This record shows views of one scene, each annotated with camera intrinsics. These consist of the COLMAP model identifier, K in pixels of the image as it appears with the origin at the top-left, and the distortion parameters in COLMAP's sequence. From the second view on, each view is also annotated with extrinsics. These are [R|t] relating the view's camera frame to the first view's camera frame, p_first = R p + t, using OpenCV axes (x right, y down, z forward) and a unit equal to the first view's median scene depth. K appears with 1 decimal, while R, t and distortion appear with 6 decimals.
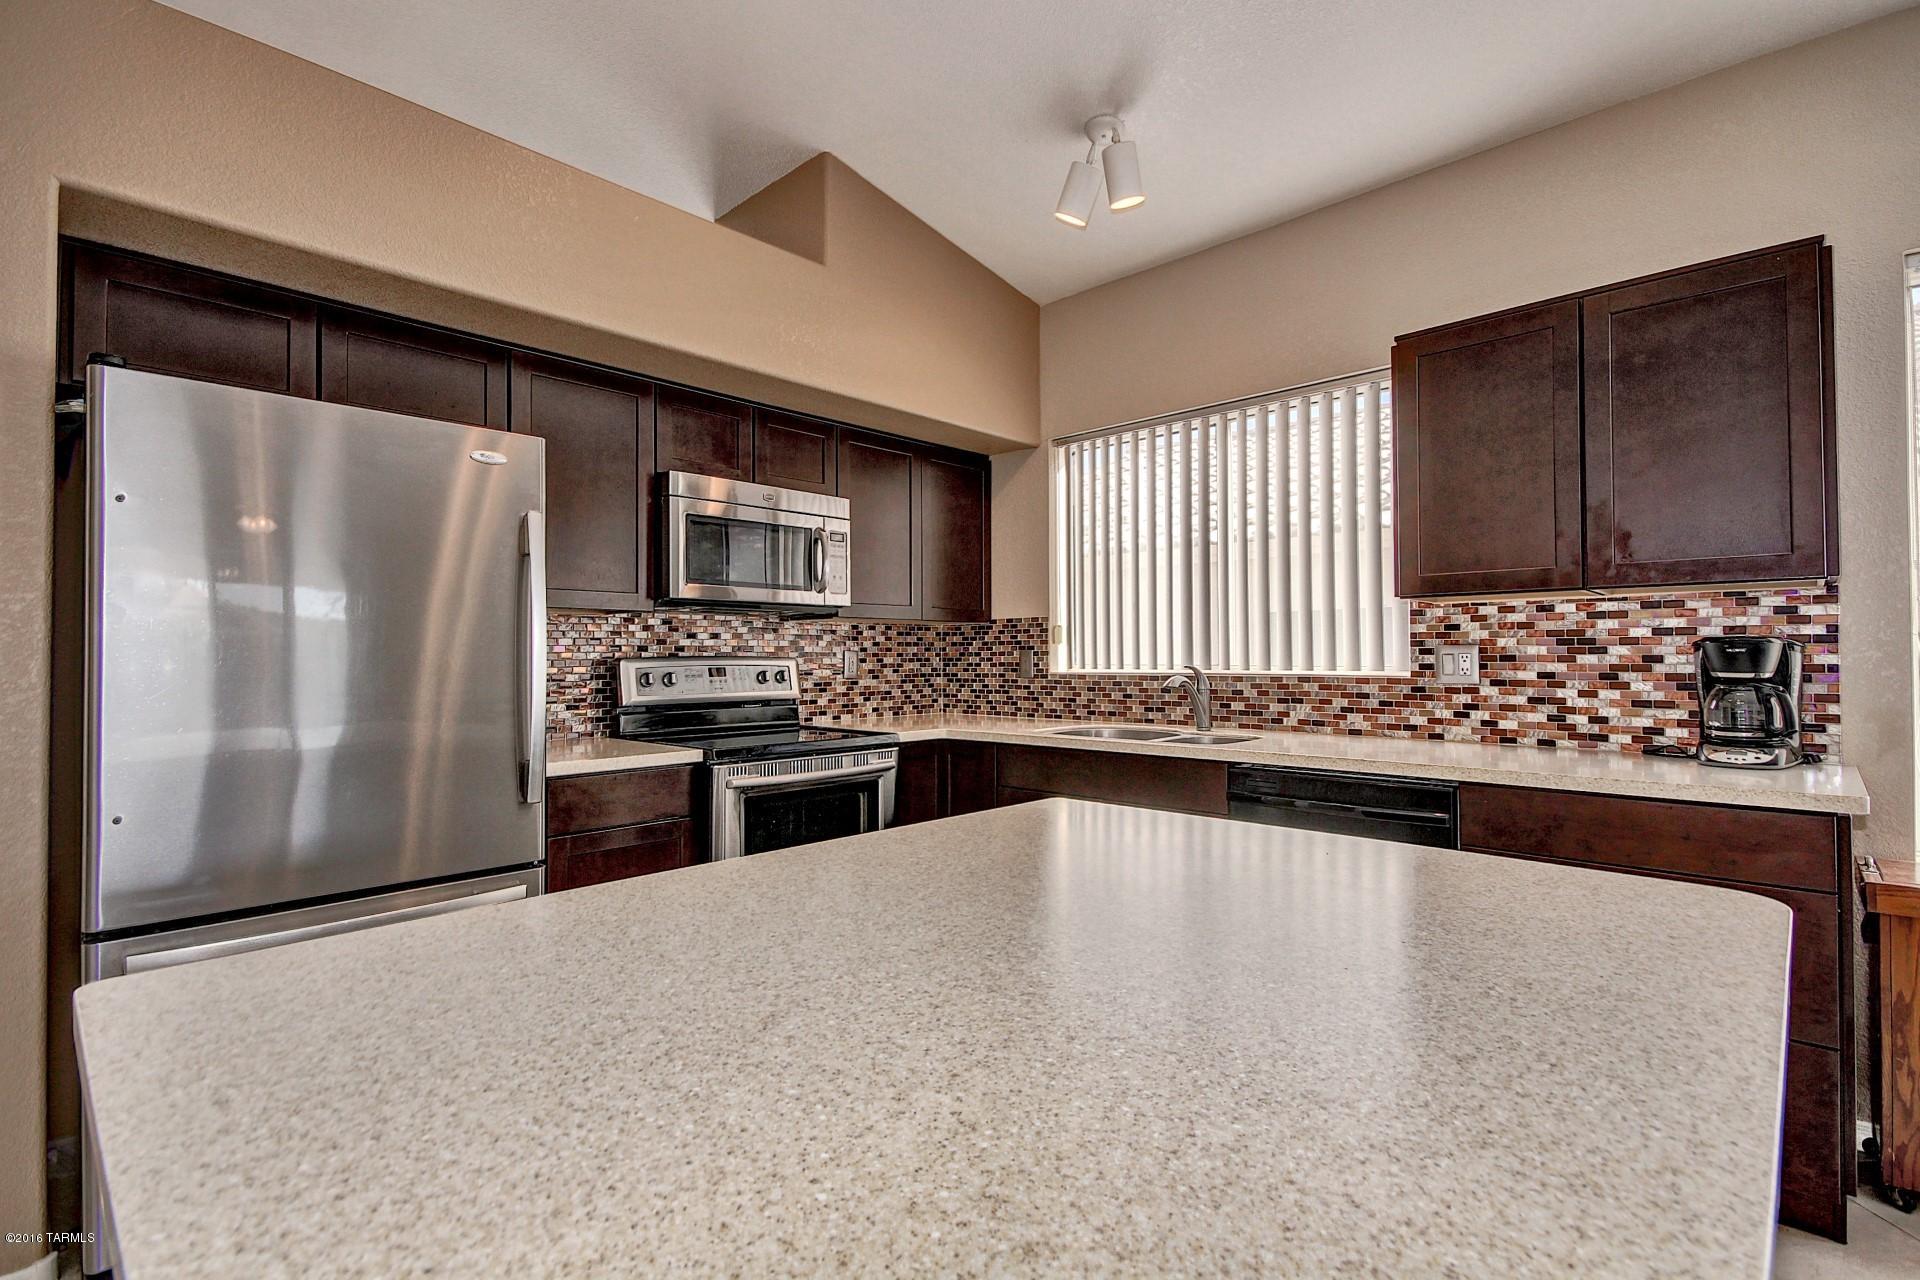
lens RADIAL K [[899.2, 0, 976.7], [0, 899.2, 639.9], [0, 0, 1]] dist [0.011435, -0.002599]
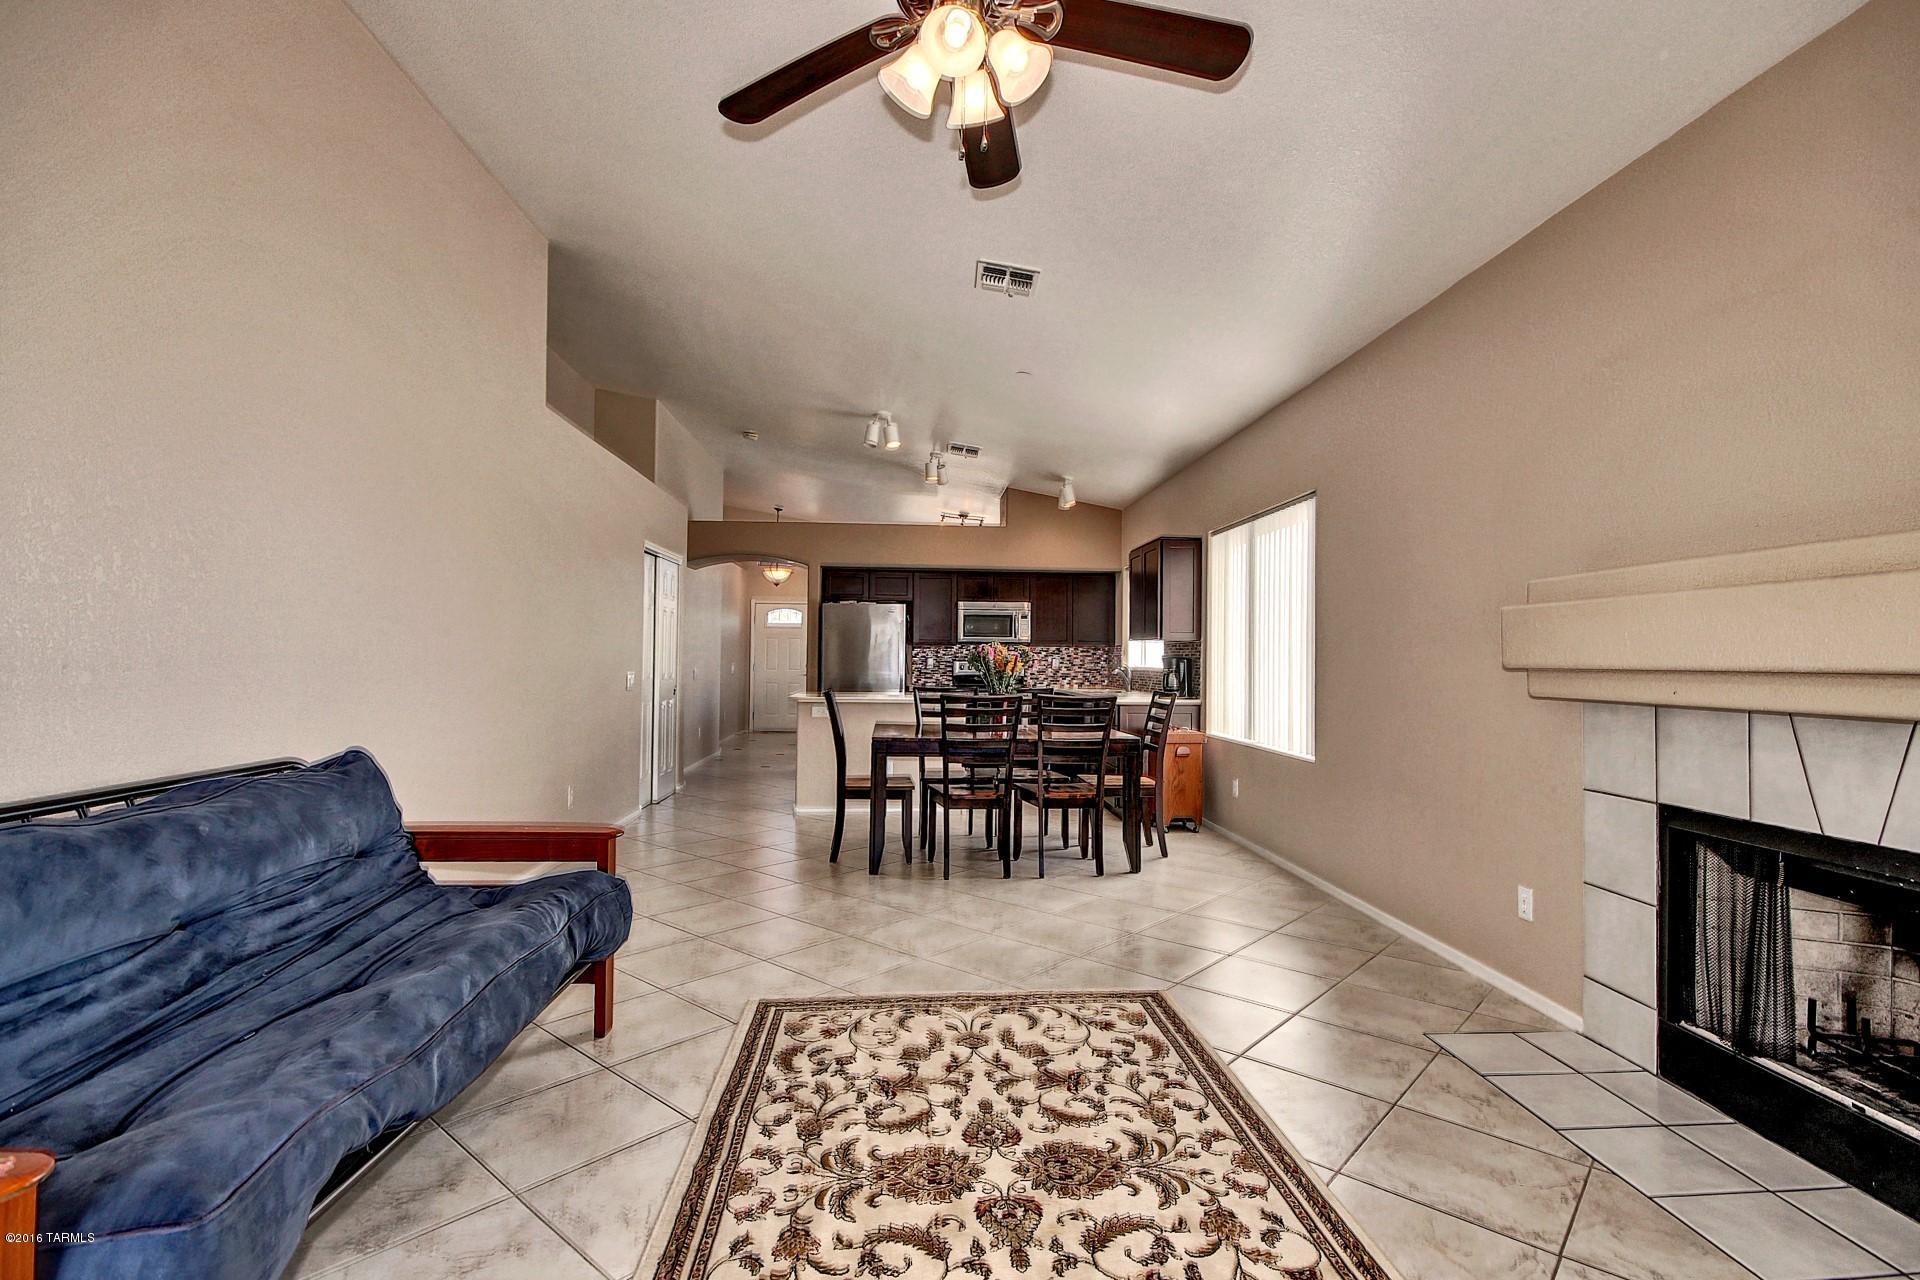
lens RADIAL K [[899.2, 0, 989.1], [0, 899.2, 640.6], [0, 0, 1]] dist [0.011435, -0.002599]
pose [[0.748908, -0.001693, -0.662672, 2.631113], [-0.002684, 0.999981, -0.005588, -0.043226], [0.662669, 0.005964, 0.748889, -1.861356]]
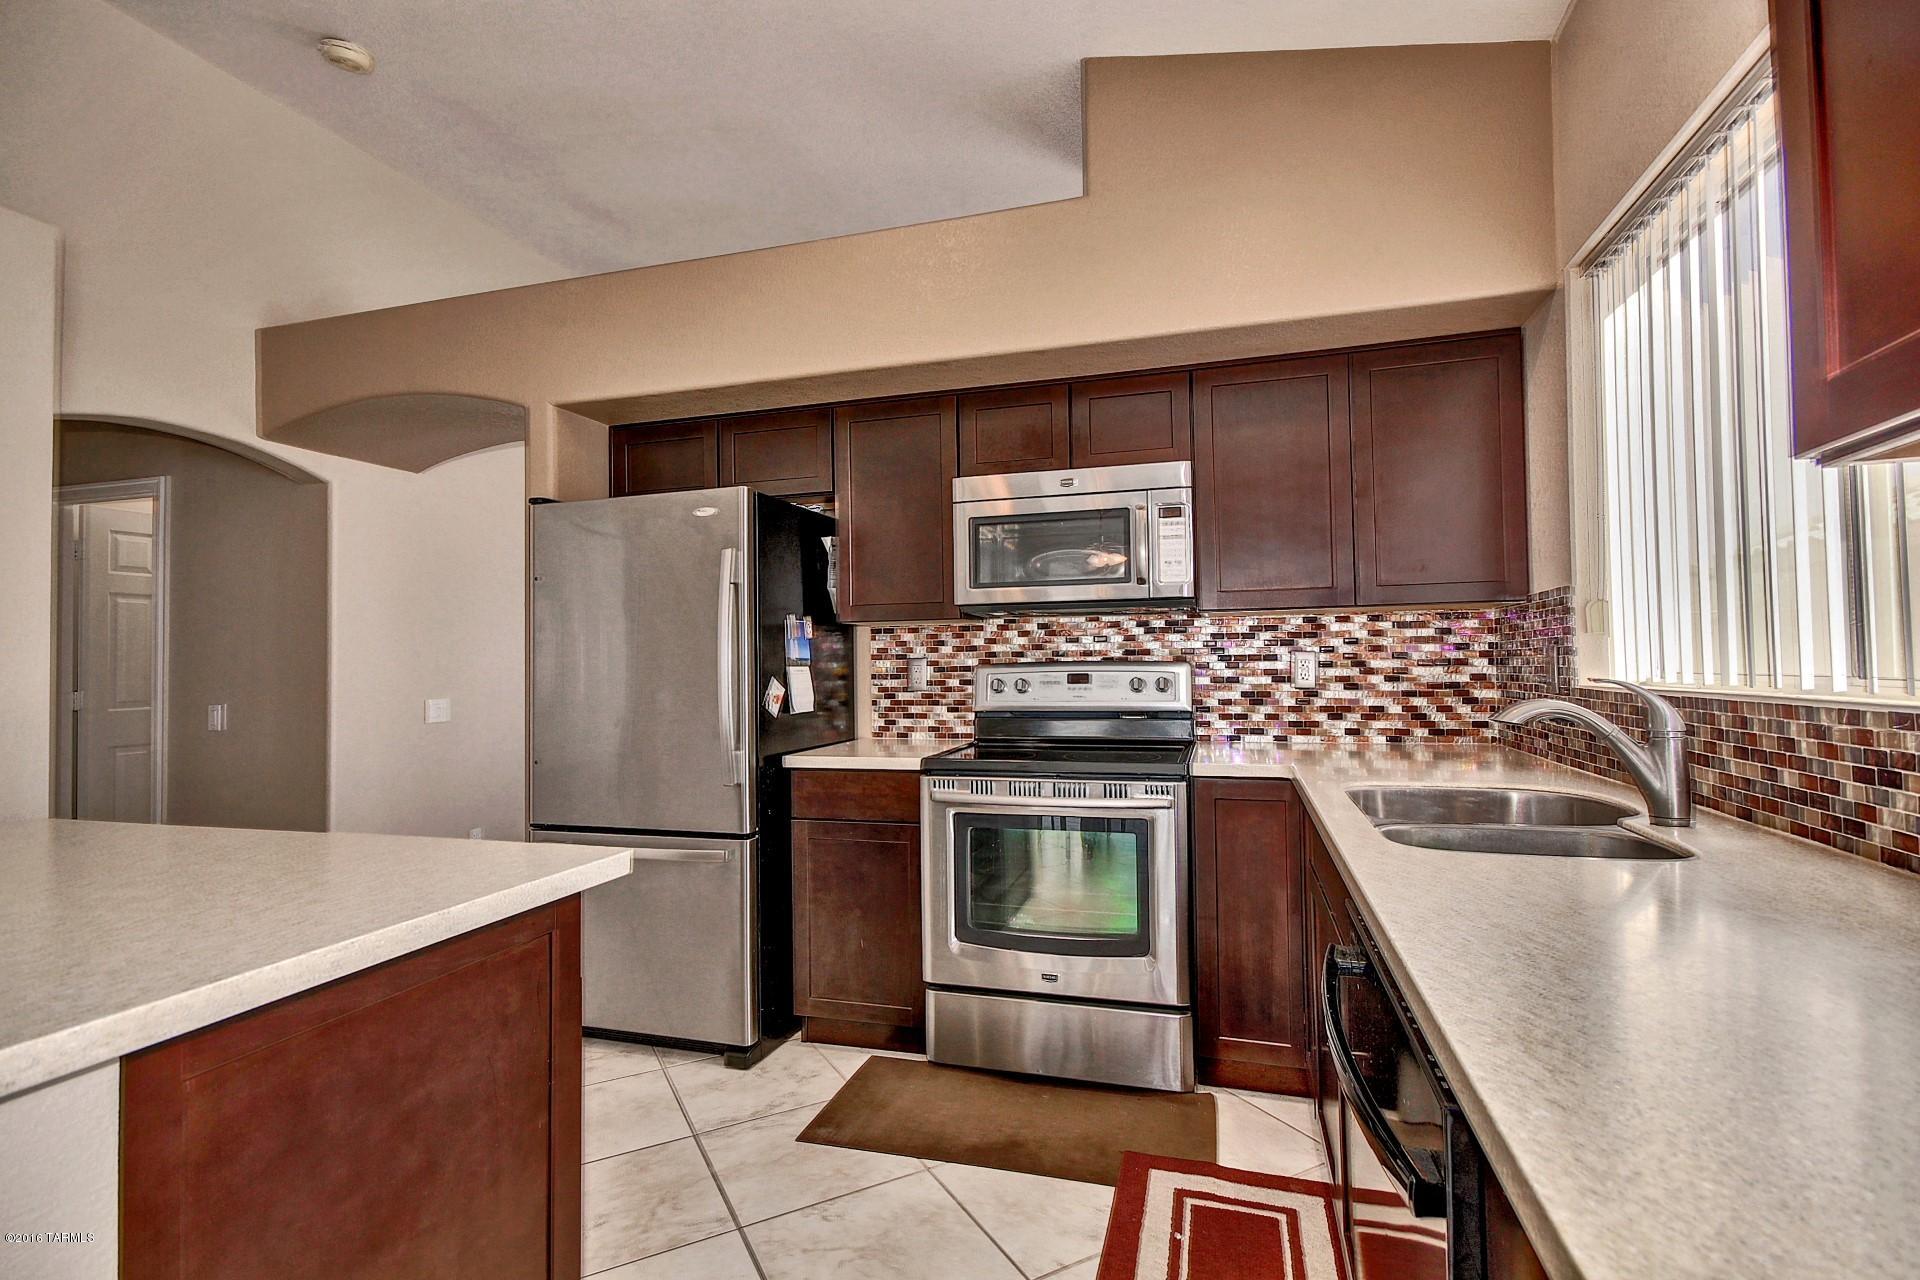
lens RADIAL K [[899.2, 0, 965.7], [0, 899.2, 640.0], [0, 0, 1]] dist [0.011435, -0.002599]
pose [[0.446012, -0.027007, -0.894620, 0.800252], [0.028745, 0.999461, -0.015841, 0.012098], [0.894566, -0.018650, 0.446548, 0.794842]]
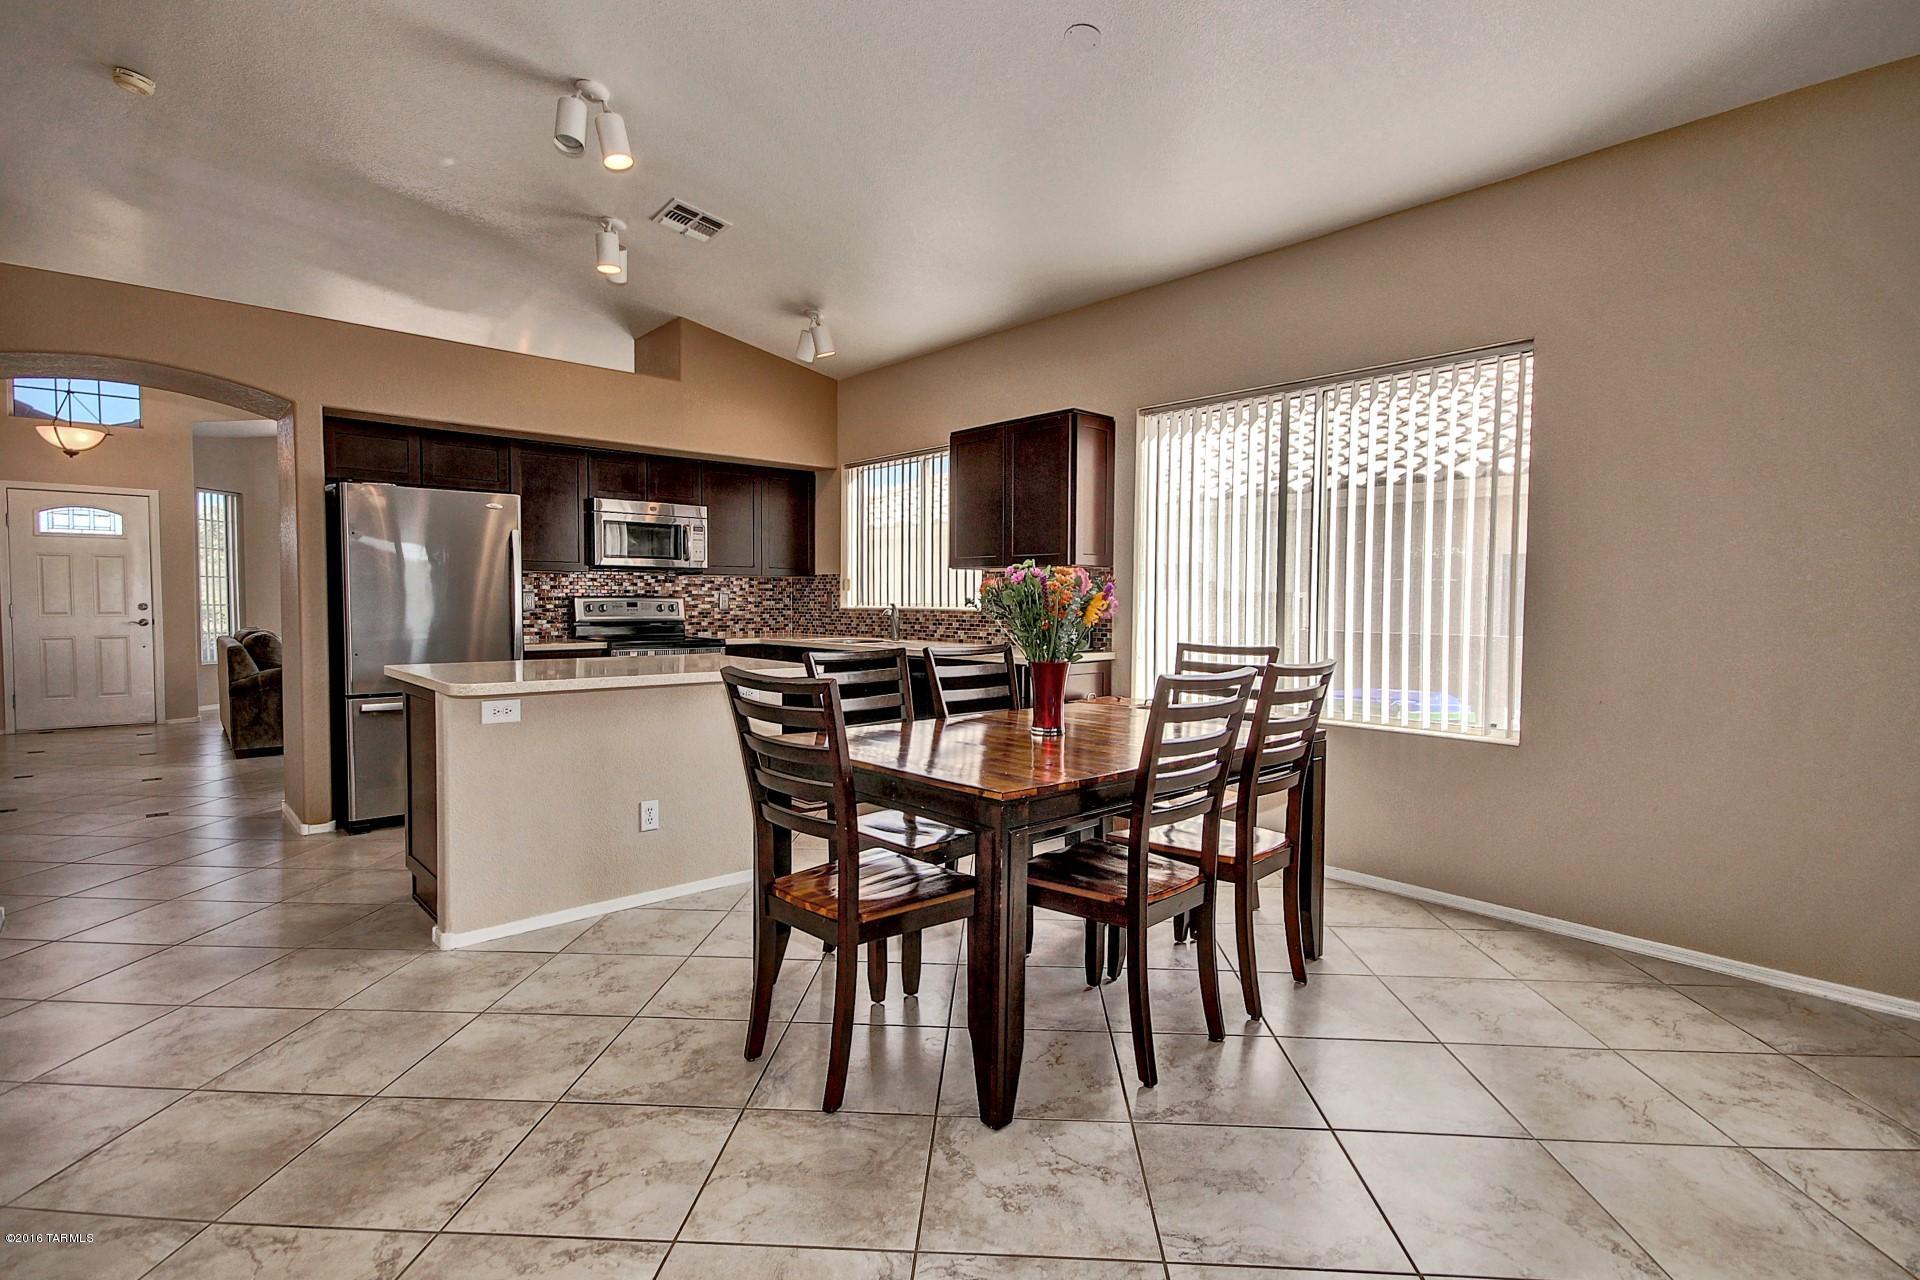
lens RADIAL K [[899.2, 0, 960.5], [0, 899.2, 636.4], [0, 0, 1]] dist [0.011435, -0.002599]
pose [[0.996125, 0.013019, -0.086976, 0.858761], [-0.007867, 0.998208, 0.059316, -0.020761], [0.087592, -0.058402, 0.994443, -1.208598]]
